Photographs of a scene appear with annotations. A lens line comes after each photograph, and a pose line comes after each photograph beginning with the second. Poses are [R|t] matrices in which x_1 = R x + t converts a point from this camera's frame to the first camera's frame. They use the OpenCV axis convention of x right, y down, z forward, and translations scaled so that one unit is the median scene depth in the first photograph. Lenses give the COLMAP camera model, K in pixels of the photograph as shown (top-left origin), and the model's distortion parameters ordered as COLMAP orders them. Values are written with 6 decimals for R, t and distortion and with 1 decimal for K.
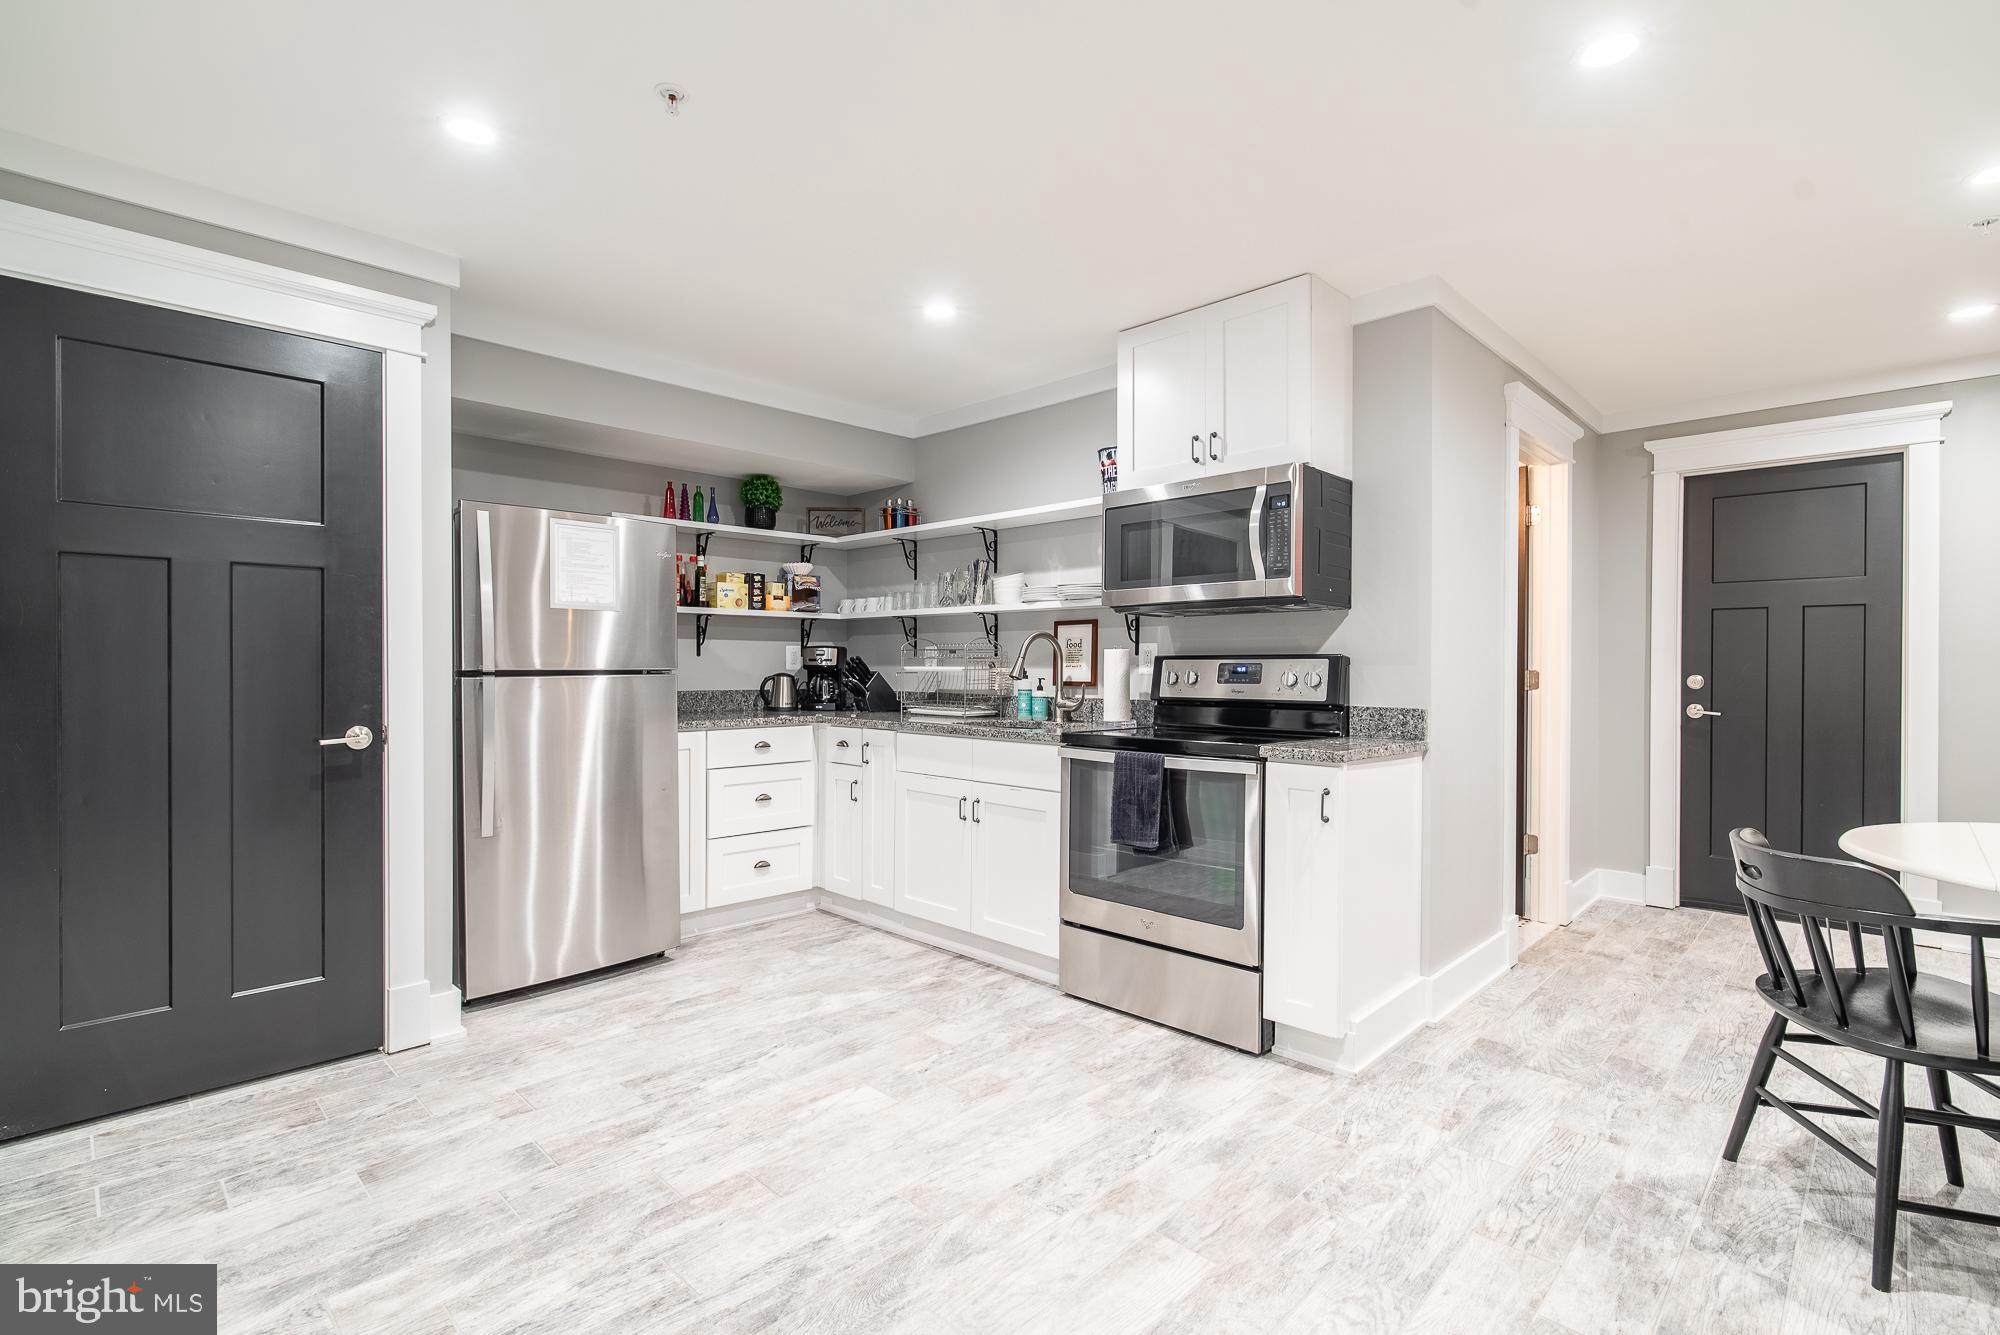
lens RADIAL K [[924.3, 0, 999.1], [0, 924.3, 672.8], [0, 0, 1]] dist [0.000949, -0.001044]
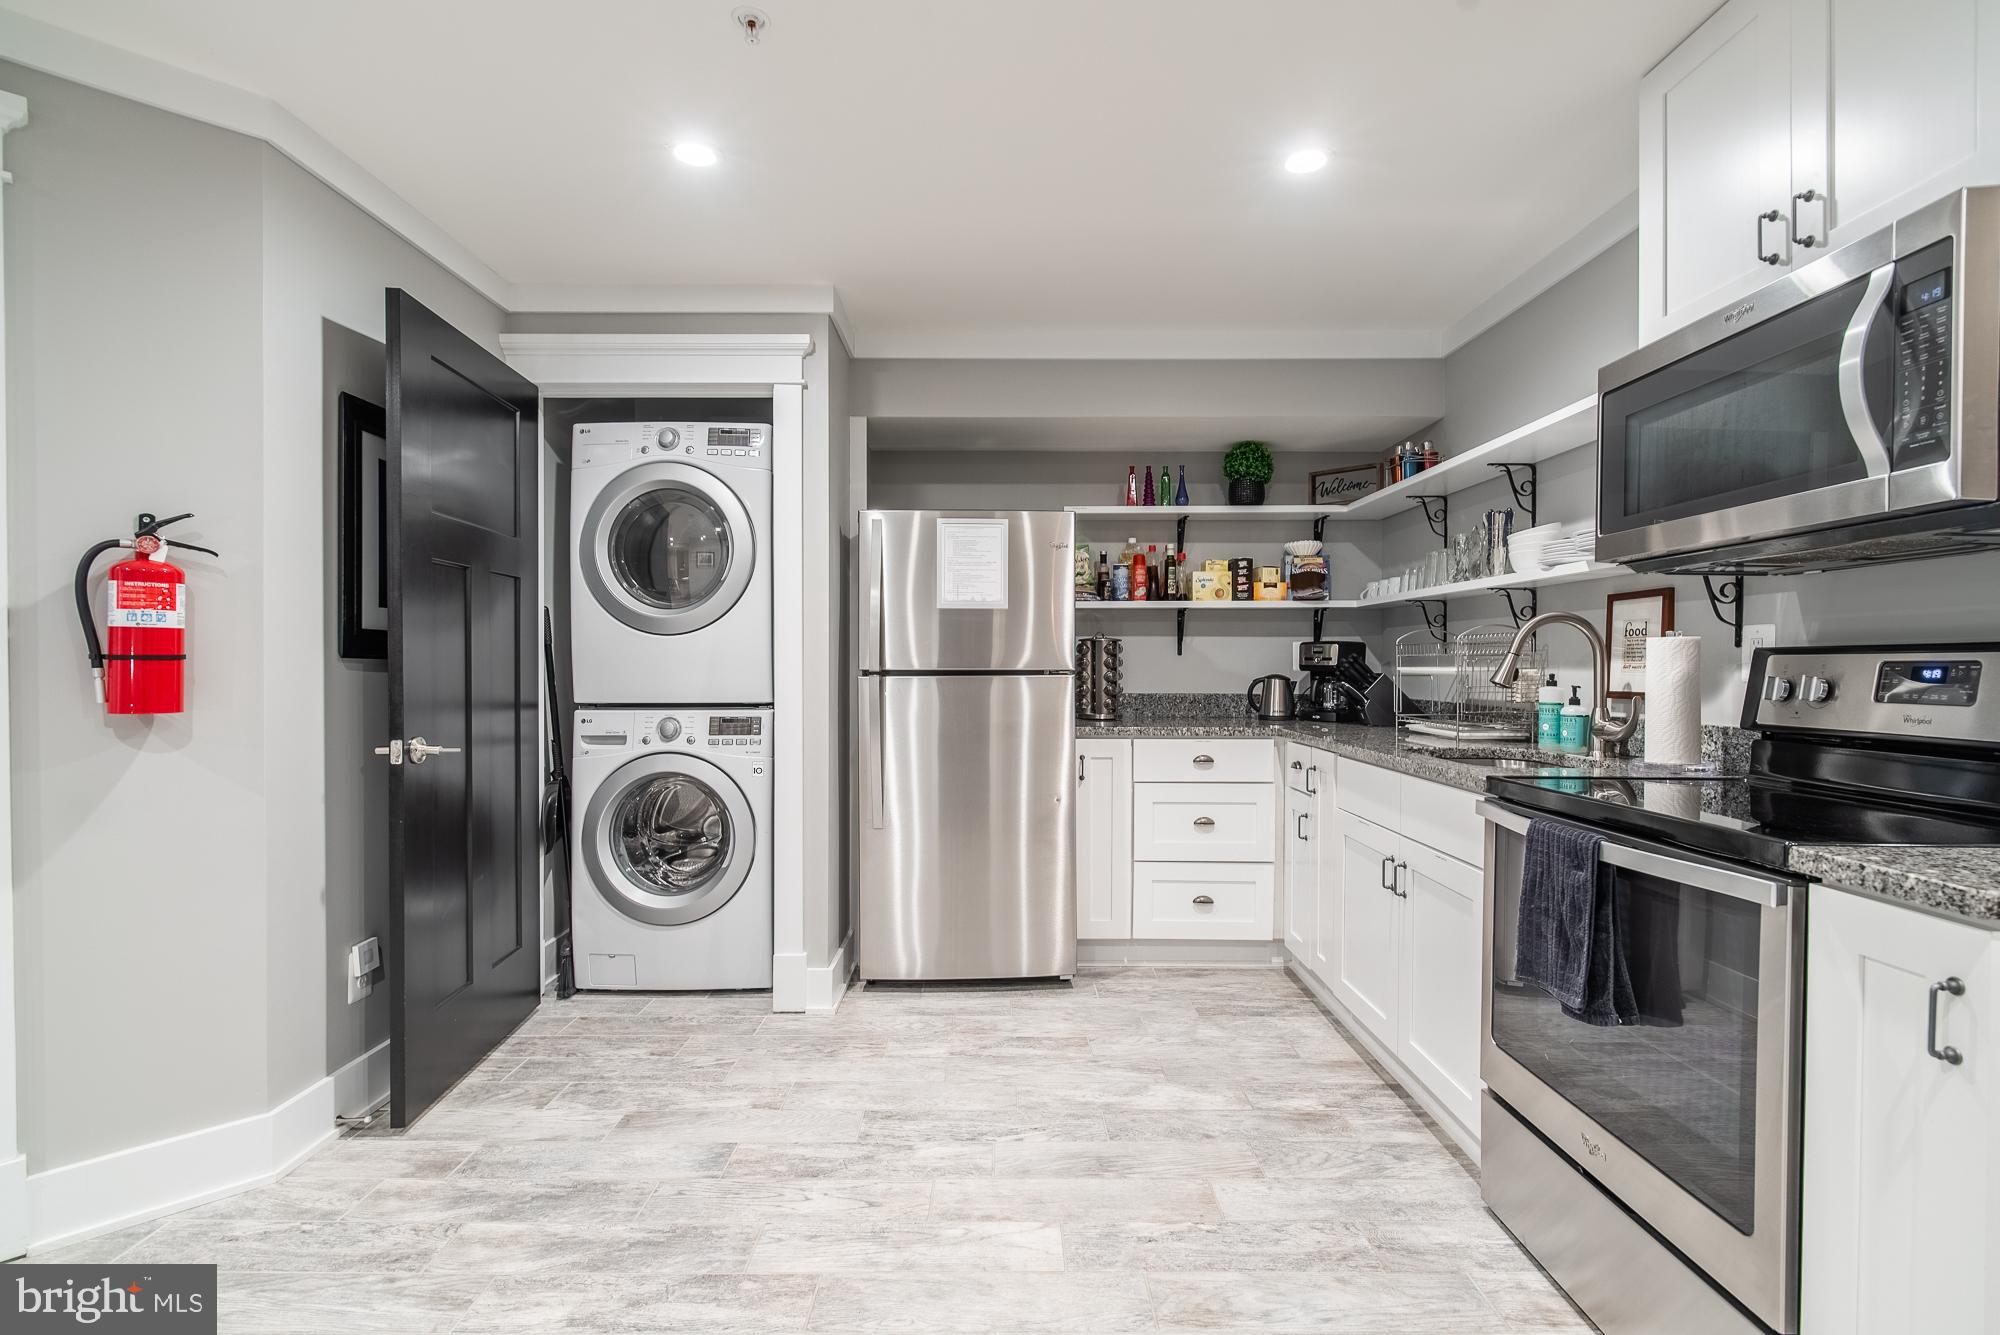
lens RADIAL K [[925.7, 0, 1000.0], [0, 925.7, 667.5], [0, 0, 1]] dist [0.001454, -0.000014]
pose [[0.699284, 0.001857, -0.714842, 0.266826], [-0.006249, 0.999974, -0.003515, -0.002442], [0.714817, 0.006925, 0.699278, 0.327529]]
